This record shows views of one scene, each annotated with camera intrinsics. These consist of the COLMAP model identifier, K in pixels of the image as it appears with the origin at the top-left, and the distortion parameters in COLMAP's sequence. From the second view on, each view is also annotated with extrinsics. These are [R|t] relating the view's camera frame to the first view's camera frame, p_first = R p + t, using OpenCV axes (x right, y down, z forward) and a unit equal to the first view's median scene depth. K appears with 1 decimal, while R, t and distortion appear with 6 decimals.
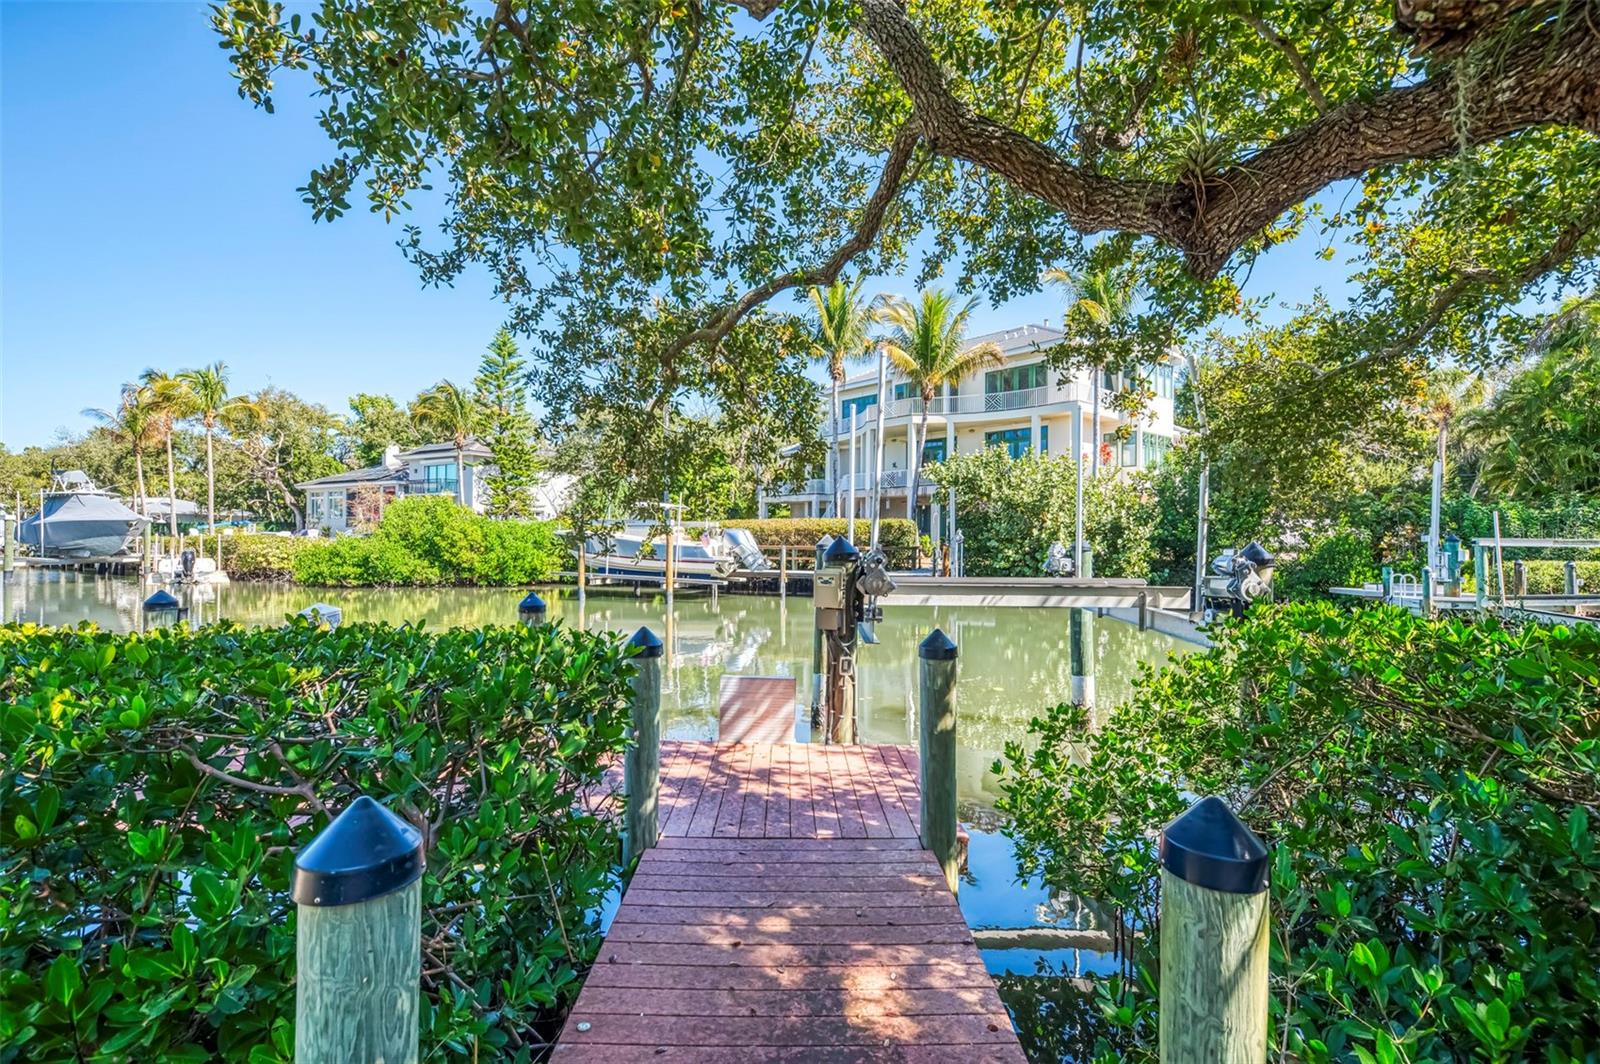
lens RADIAL K [[724.9, 0, 798.1], [0, 724.9, 527.9], [0, 0, 1]] dist [0.002397, 0.000664]
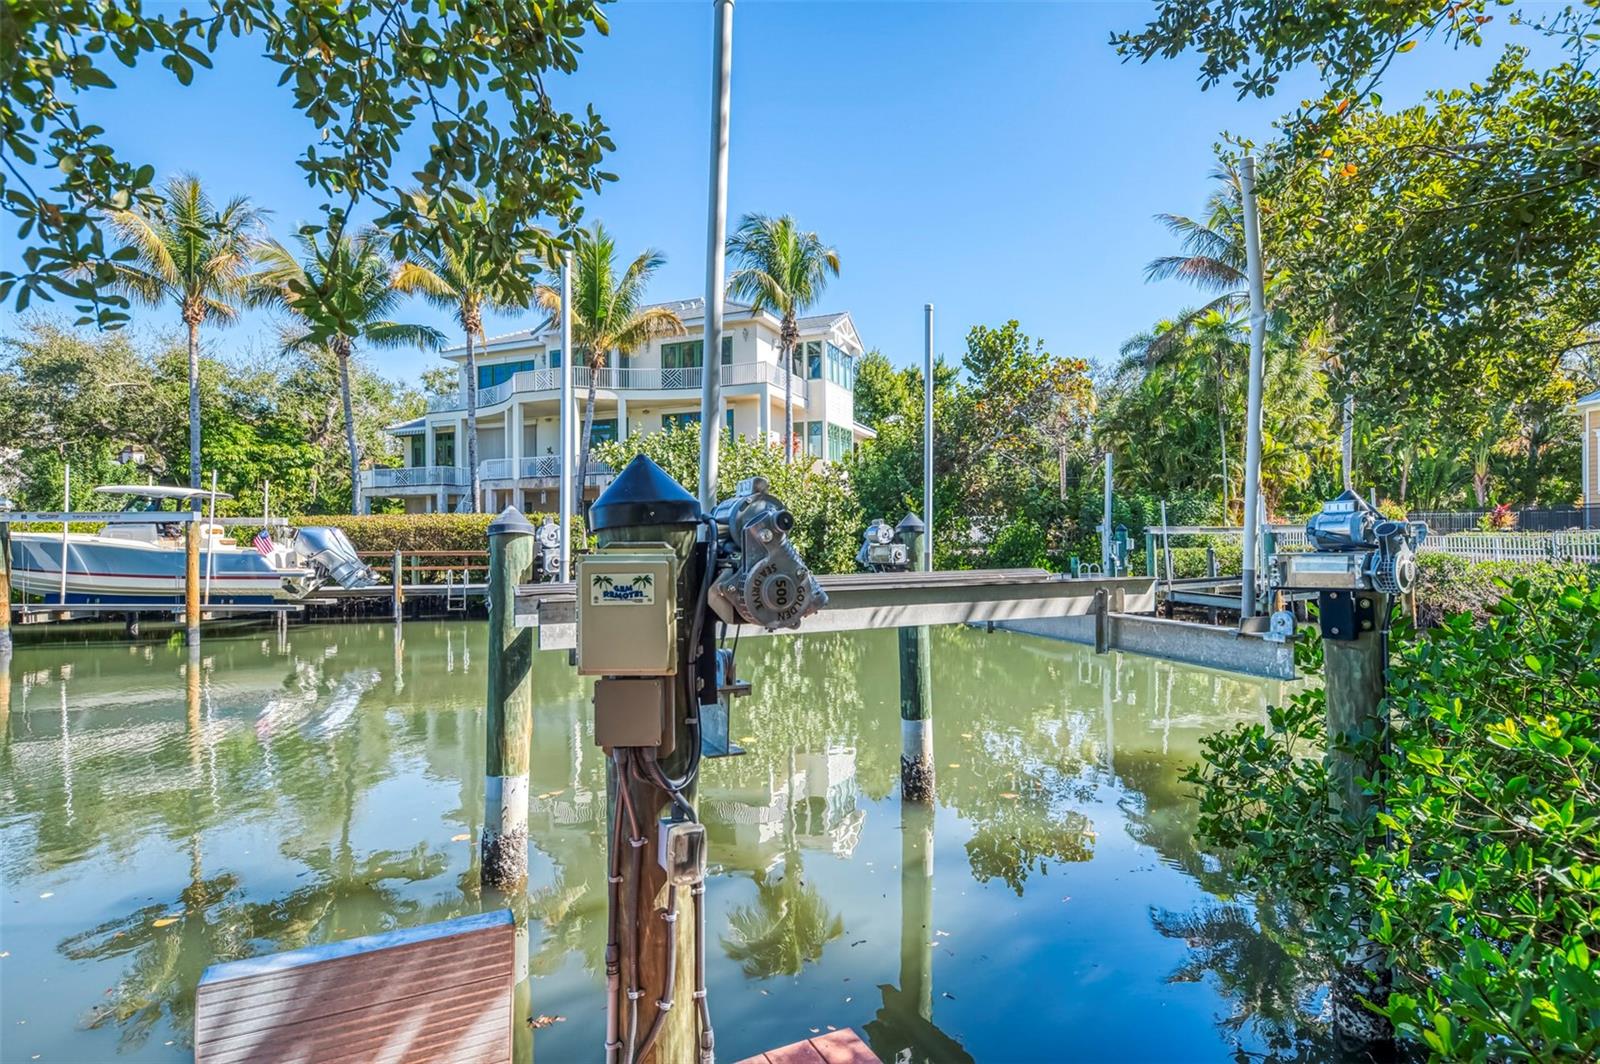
lens RADIAL K [[776.9, 0, 806.3], [0, 776.9, 541.8], [0, 0, 1]] dist [0.002377, 0.000811]
pose [[0.891283, -0.015086, 0.453197, -0.008817], [0.010658, 0.999867, 0.012321, 0.011034], [-0.453323, -0.006152, 0.891325, 0.147421]]
